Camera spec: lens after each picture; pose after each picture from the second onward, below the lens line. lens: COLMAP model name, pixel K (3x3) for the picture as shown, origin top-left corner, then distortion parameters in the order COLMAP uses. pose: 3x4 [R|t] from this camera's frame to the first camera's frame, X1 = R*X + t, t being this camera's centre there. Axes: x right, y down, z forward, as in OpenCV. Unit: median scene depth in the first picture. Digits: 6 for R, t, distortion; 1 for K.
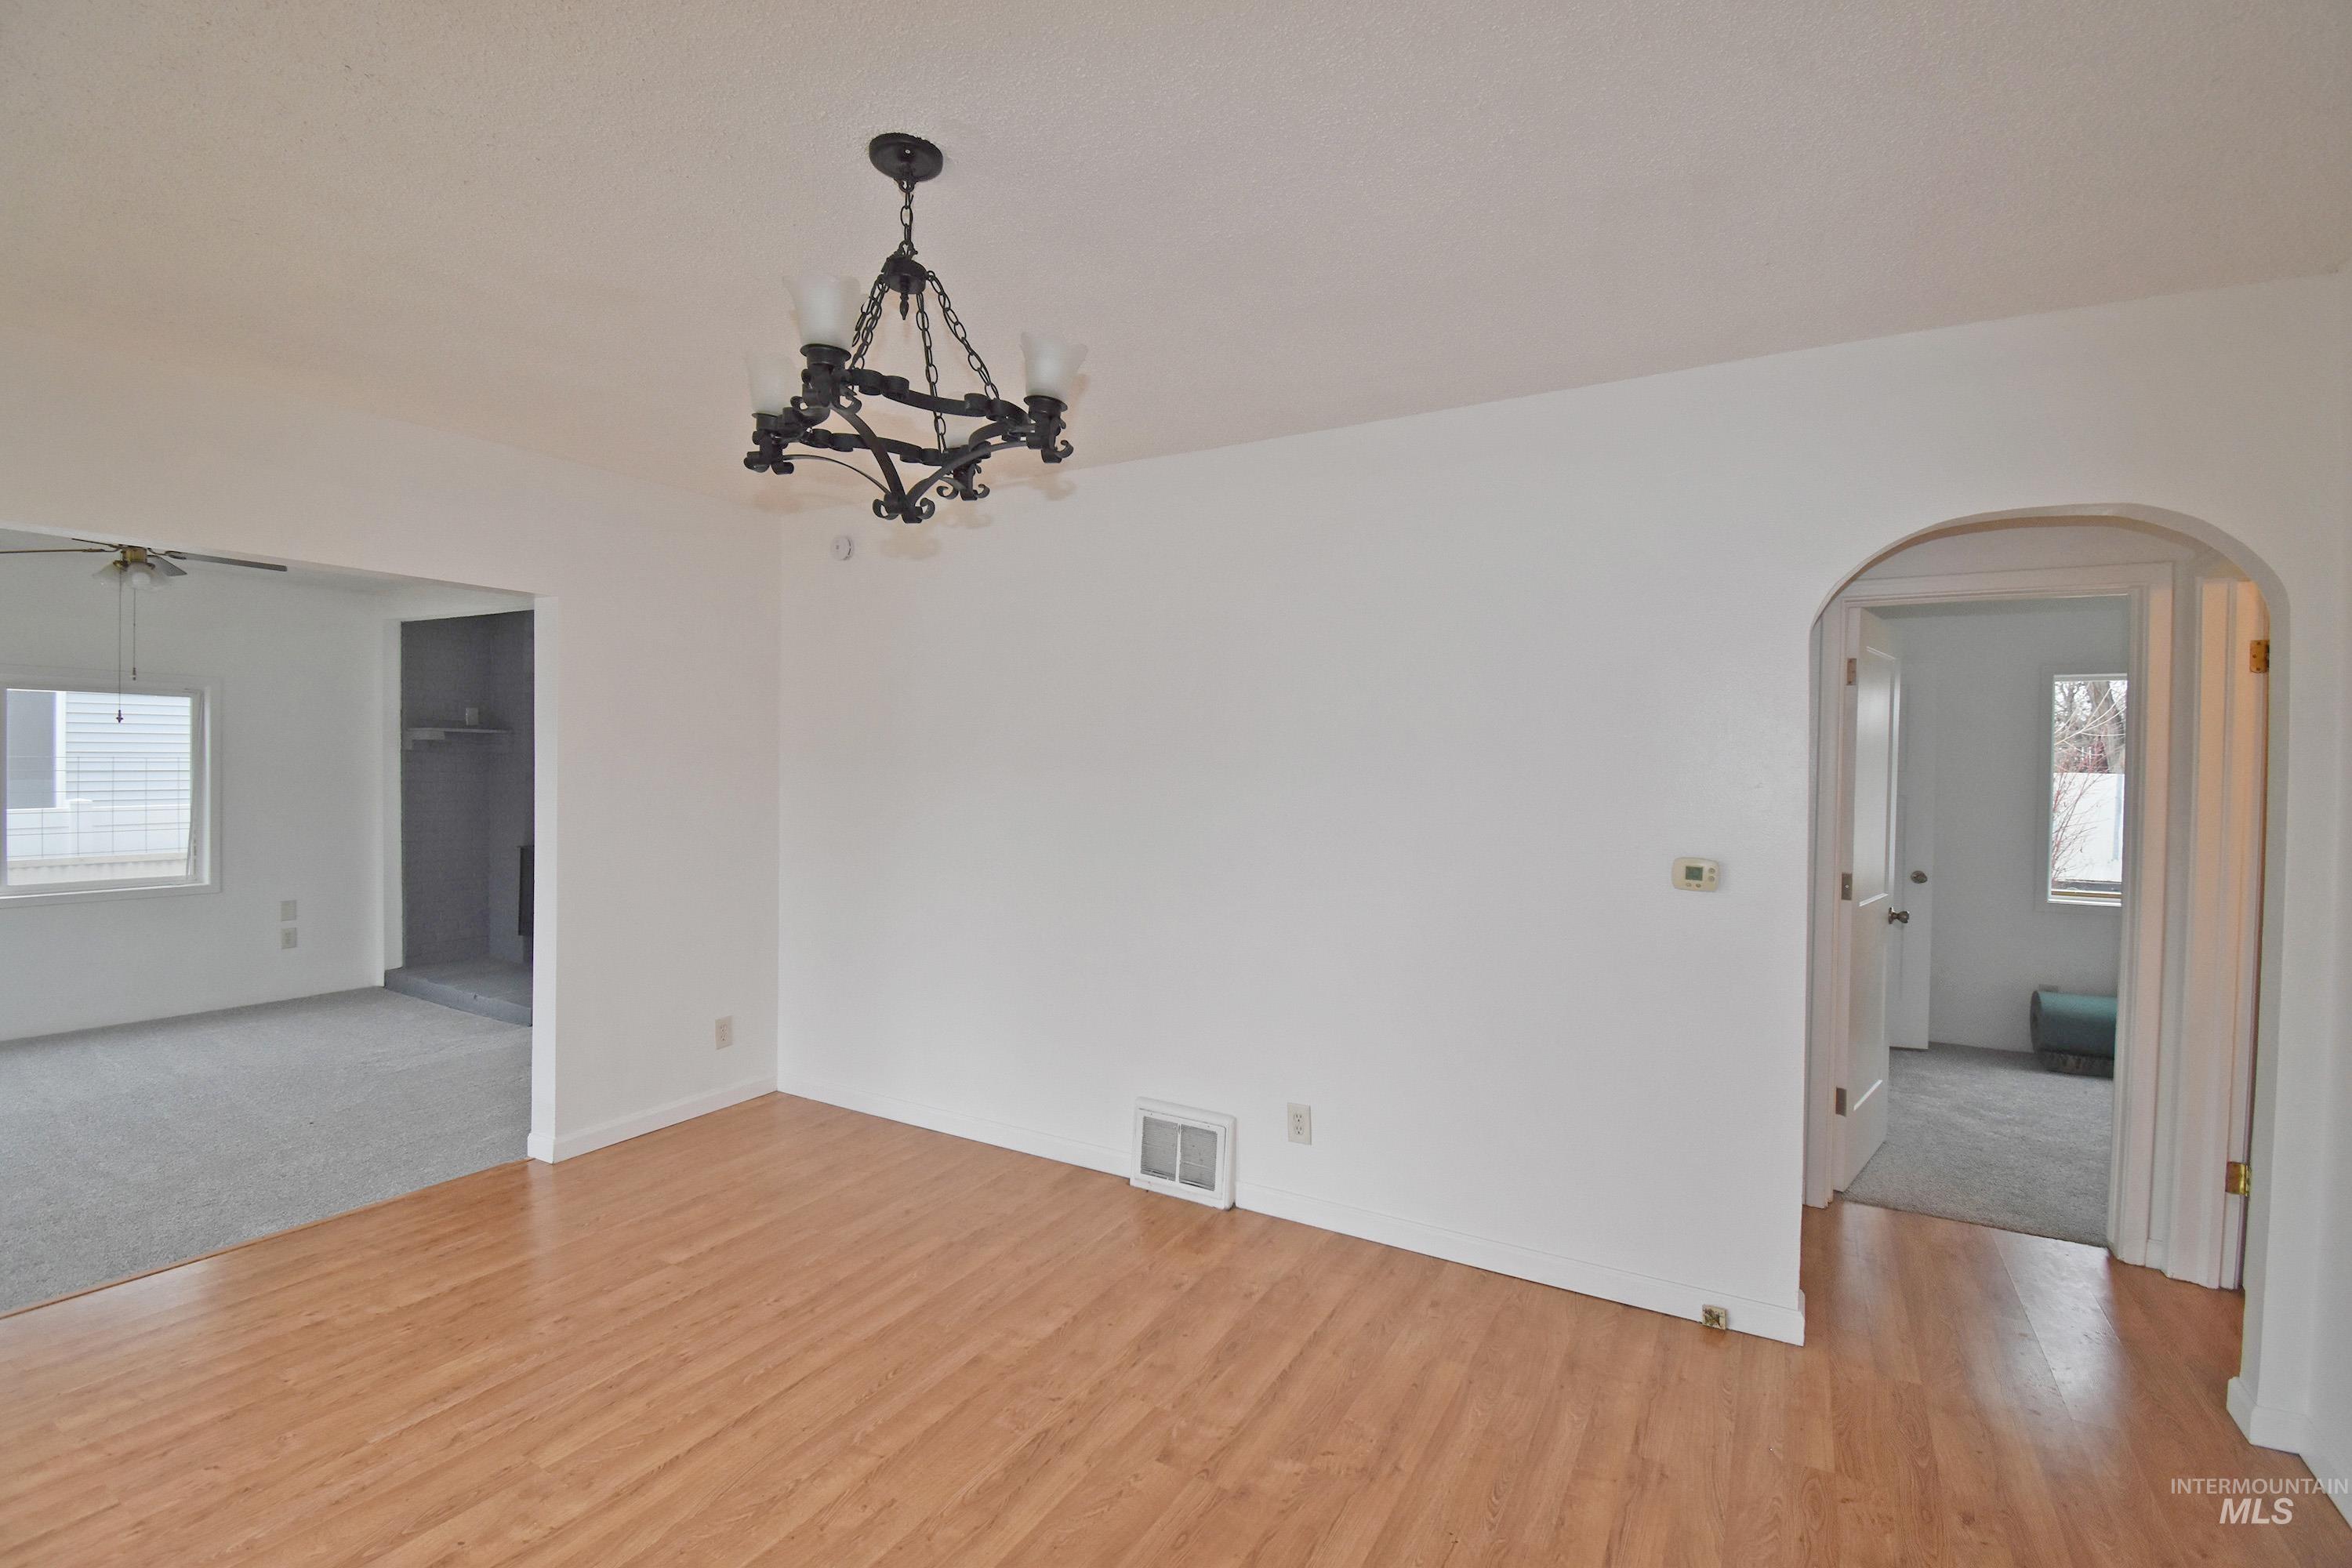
lens RADIAL K [[1044.3, 0, 1172.4], [0, 1044.3, 778.4], [0, 0, 1]] dist [0.023166, -0.029234]
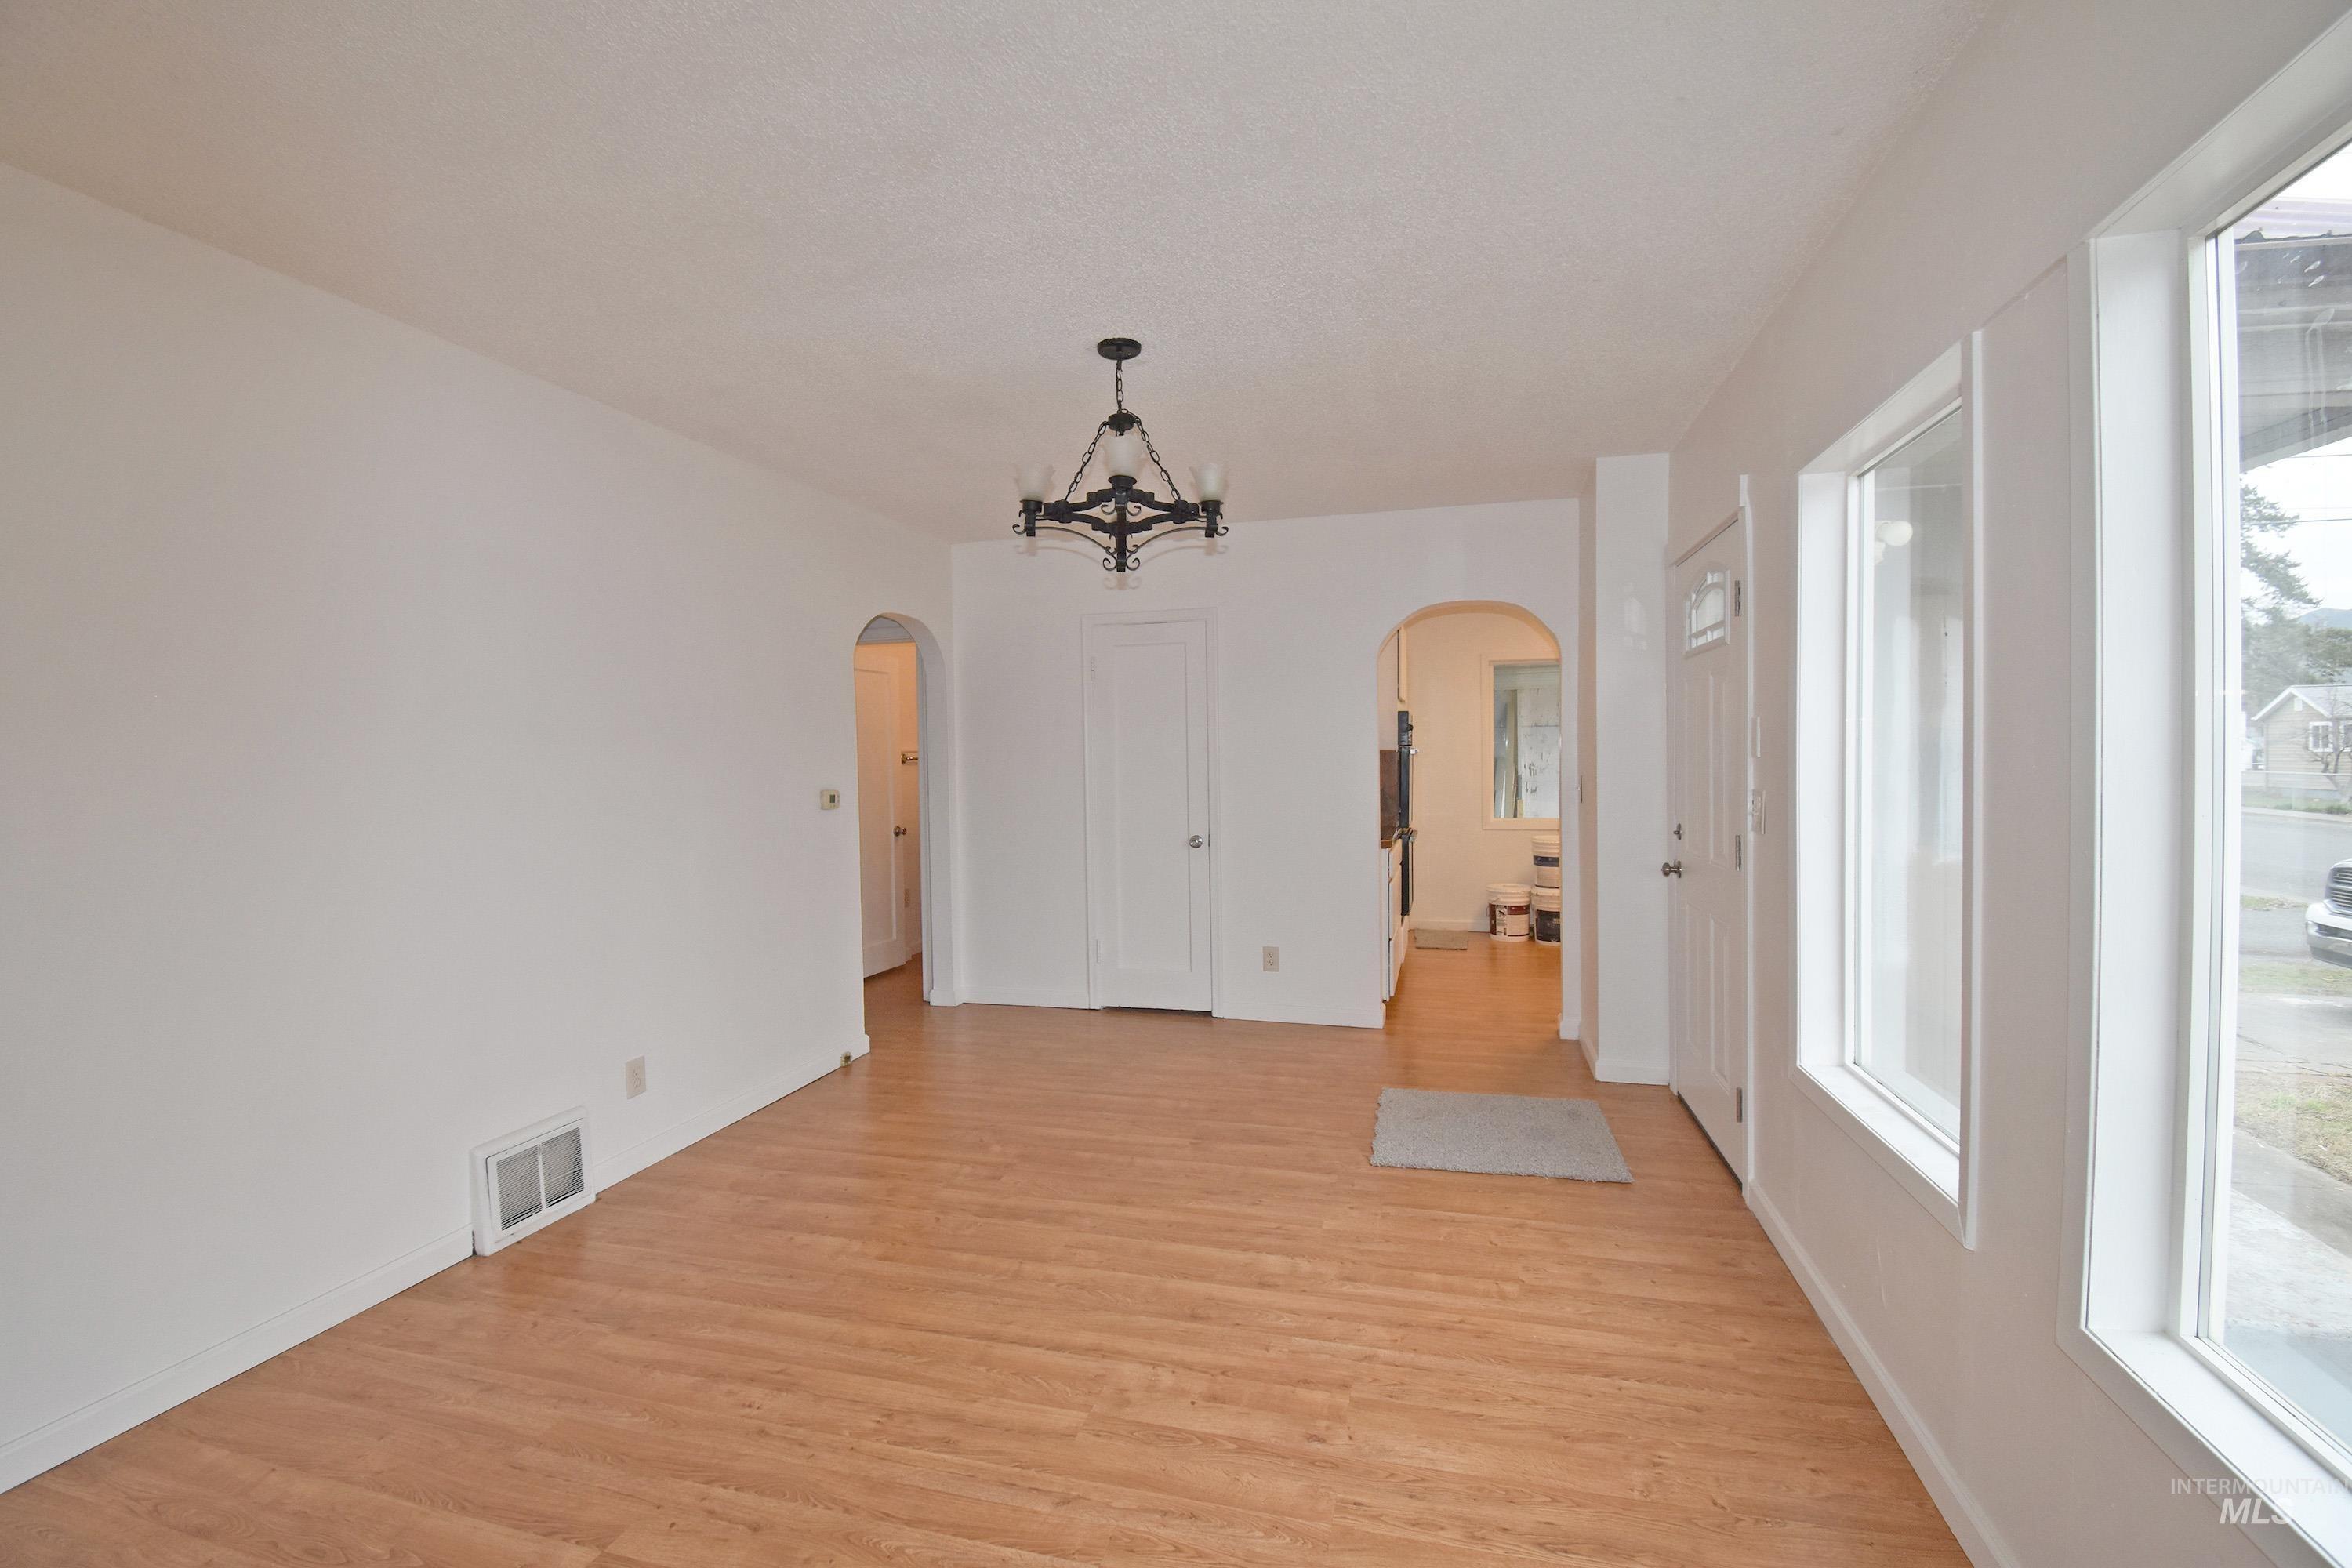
lens RADIAL K [[1044.3, 0, 1172.4], [0, 1044.3, 778.4], [0, 0, 1]] dist [0.023166, -0.029234]
pose [[-0.262063, -0.028620, 0.964626, -1.261126], [0.029105, 0.998871, 0.037543, 0.011564], [-0.964612, 0.037914, -0.260934, 0.927257]]
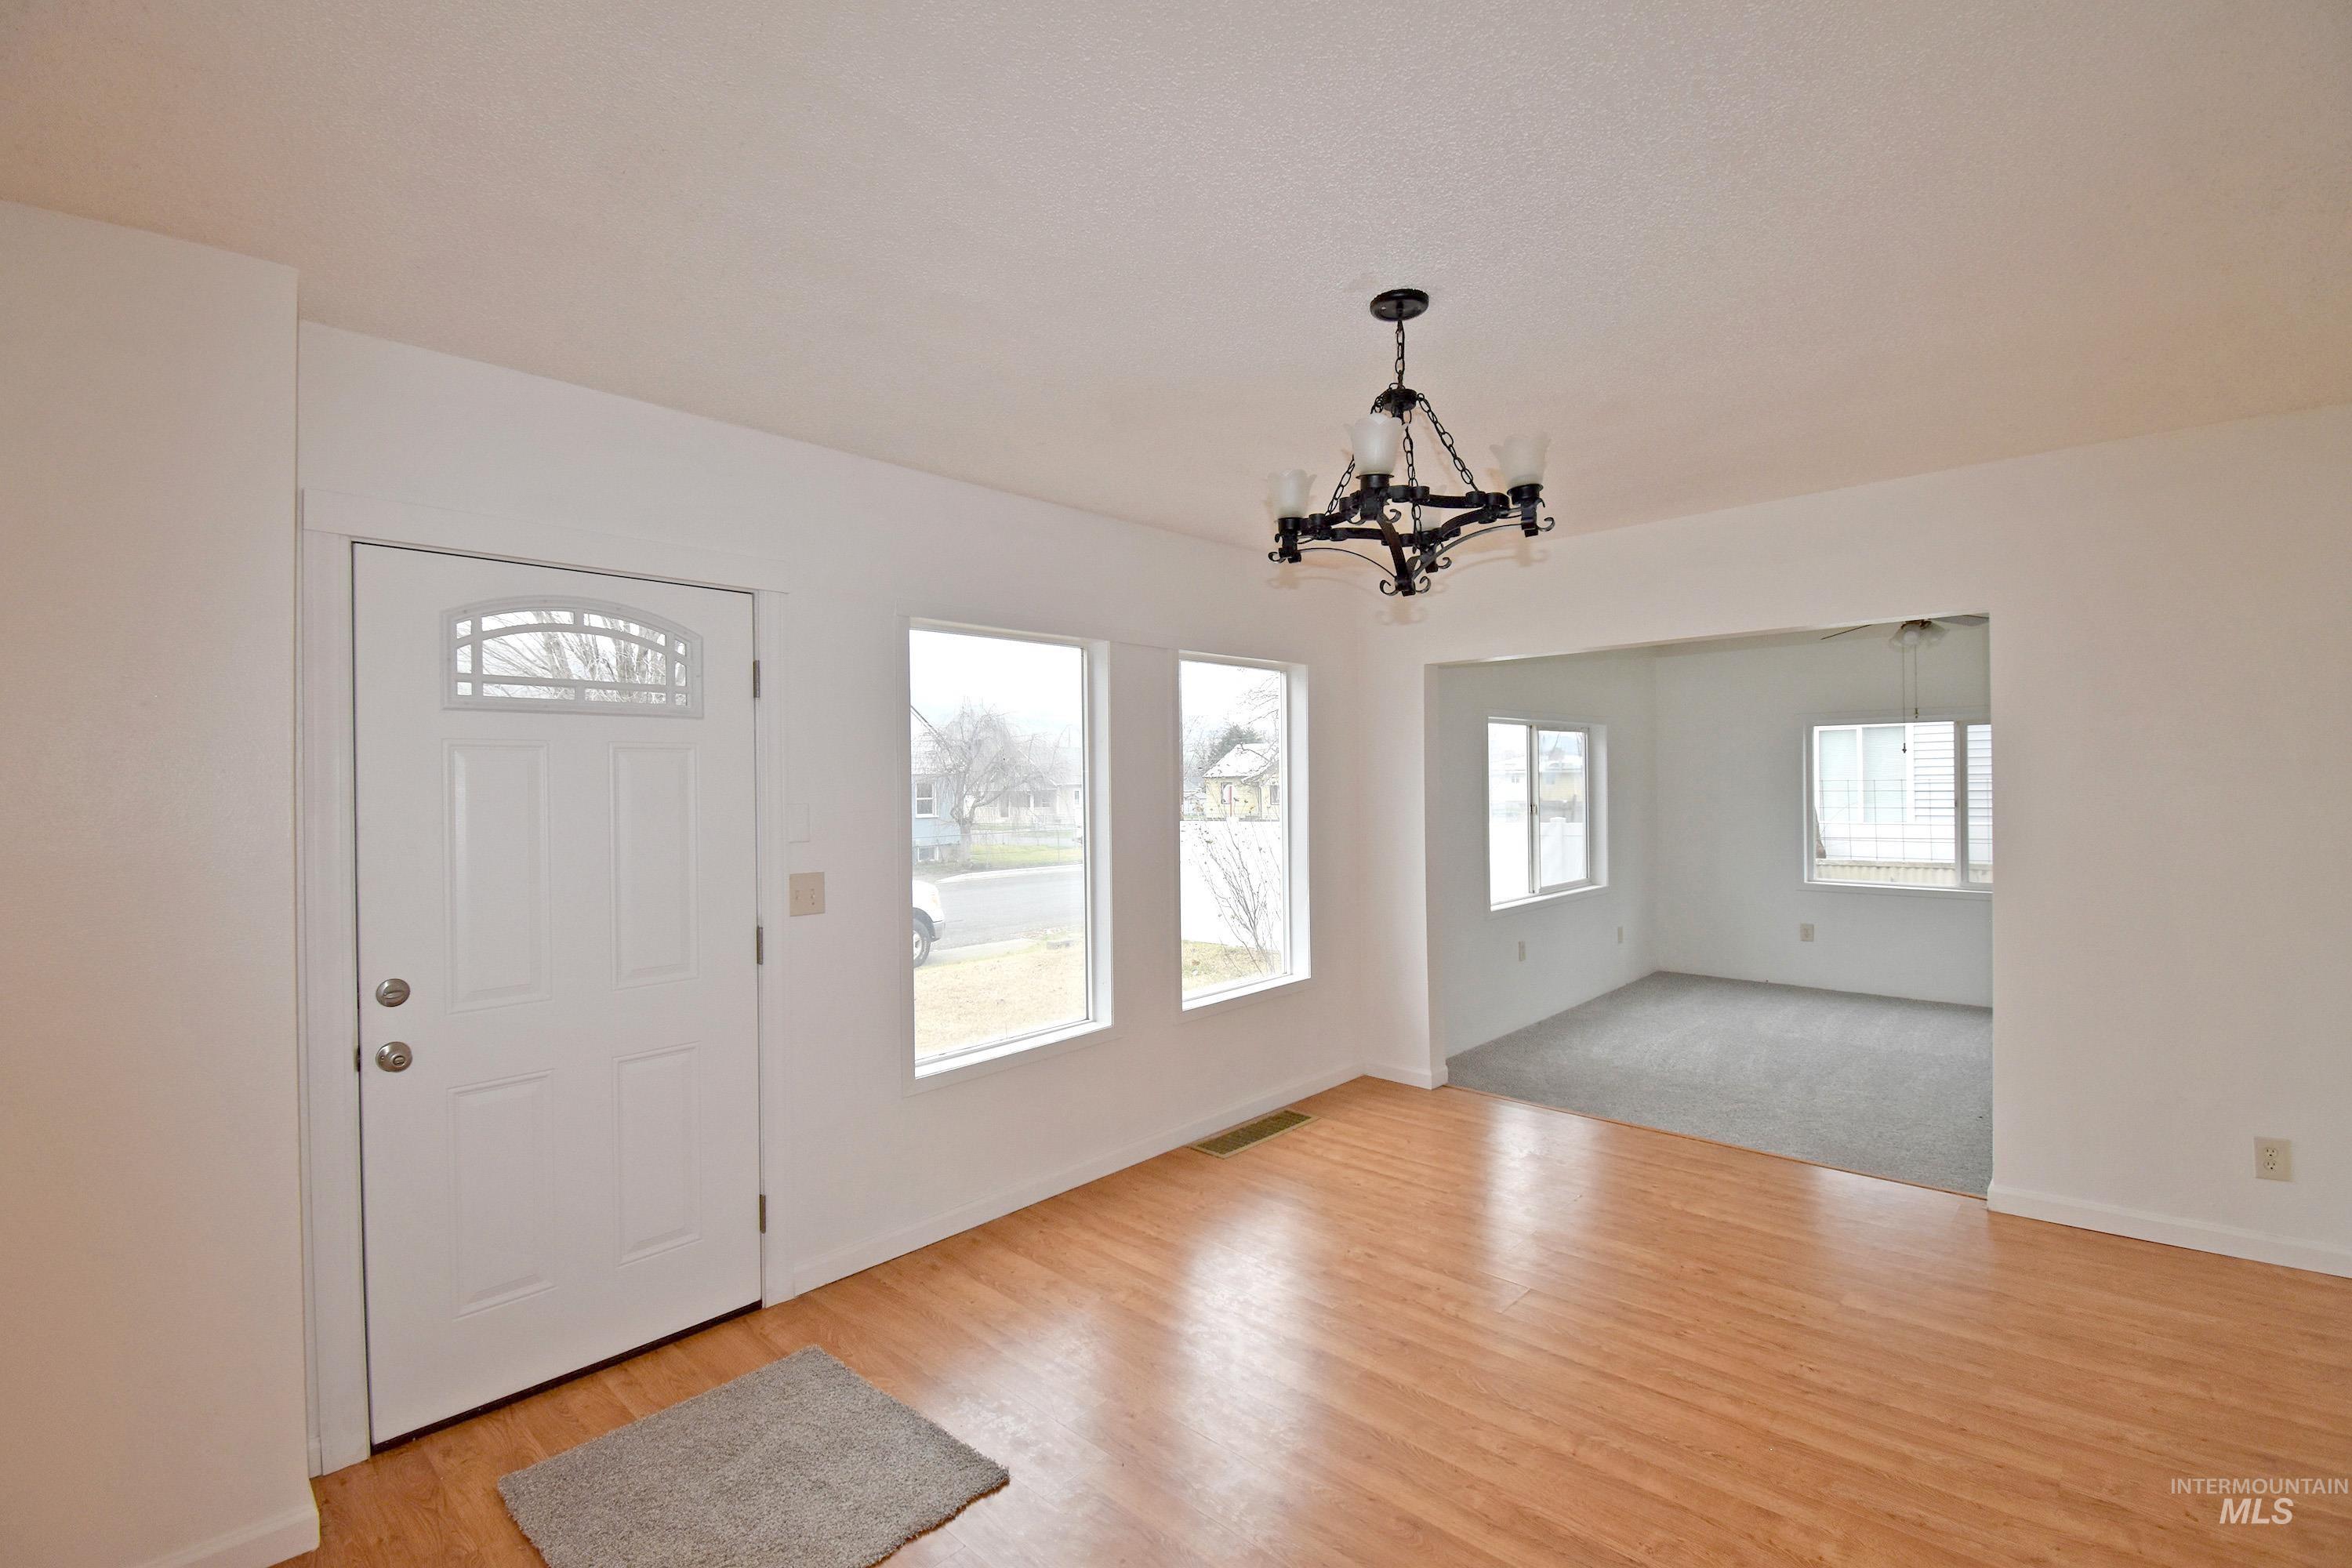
lens RADIAL K [[1044.3, 0, 1172.4], [0, 1044.3, 778.4], [0, 0, 1]] dist [0.023166, -0.029234]
pose [[-0.221194, -0.009206, -0.975186, 0.683305], [-0.004479, 0.999954, -0.008424, -0.012842], [0.975220, 0.002504, -0.221225, 0.686390]]
